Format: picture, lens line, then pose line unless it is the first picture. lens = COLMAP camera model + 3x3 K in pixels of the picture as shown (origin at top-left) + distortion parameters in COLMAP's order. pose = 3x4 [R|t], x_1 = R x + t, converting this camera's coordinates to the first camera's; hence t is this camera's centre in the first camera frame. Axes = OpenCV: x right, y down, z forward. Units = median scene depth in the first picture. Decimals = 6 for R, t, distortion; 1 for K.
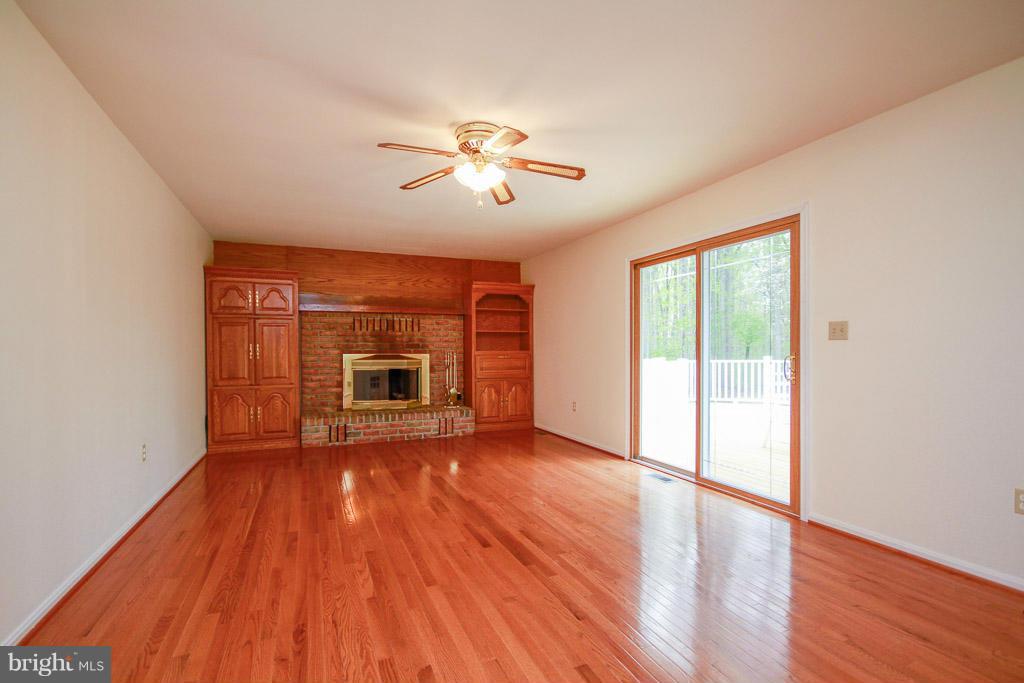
lens RADIAL K [[475.6, 0, 505.6], [0, 475.6, 352.8], [0, 0, 1]] dist [0.001044, 0.000489]
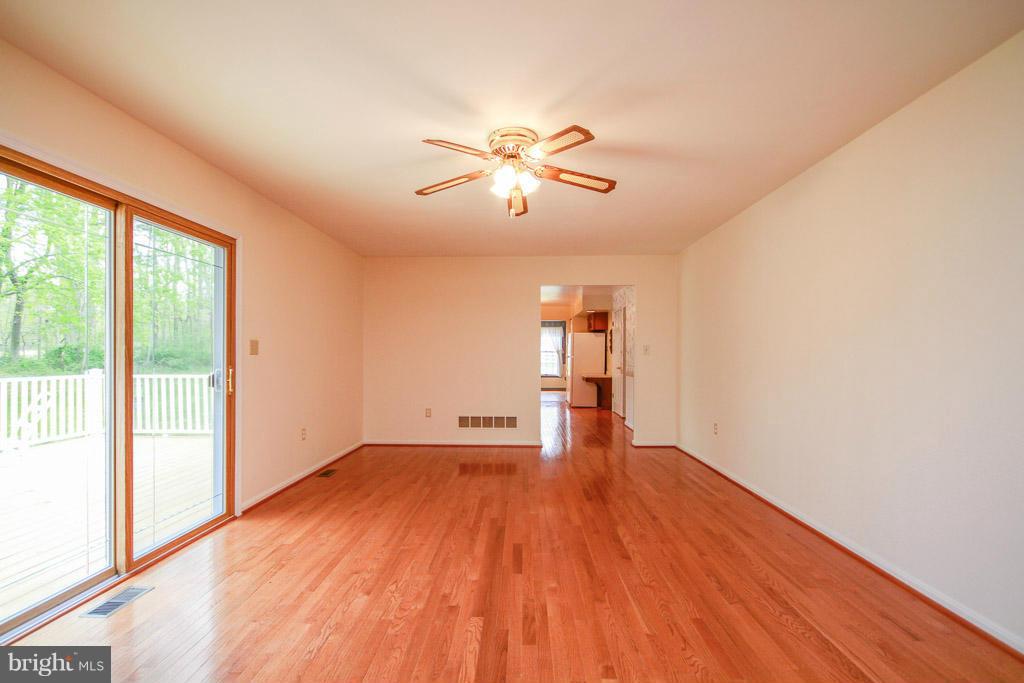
lens RADIAL K [[475.6, 0, 505.6], [0, 475.6, 352.8], [0, 0, 1]] dist [0.001044, 0.000489]
pose [[-0.908077, 0.003195, 0.418790, -0.409494], [0.004026, 0.999991, 0.001101, -0.028746], [-0.418783, 0.002686, -0.908082, 1.740877]]
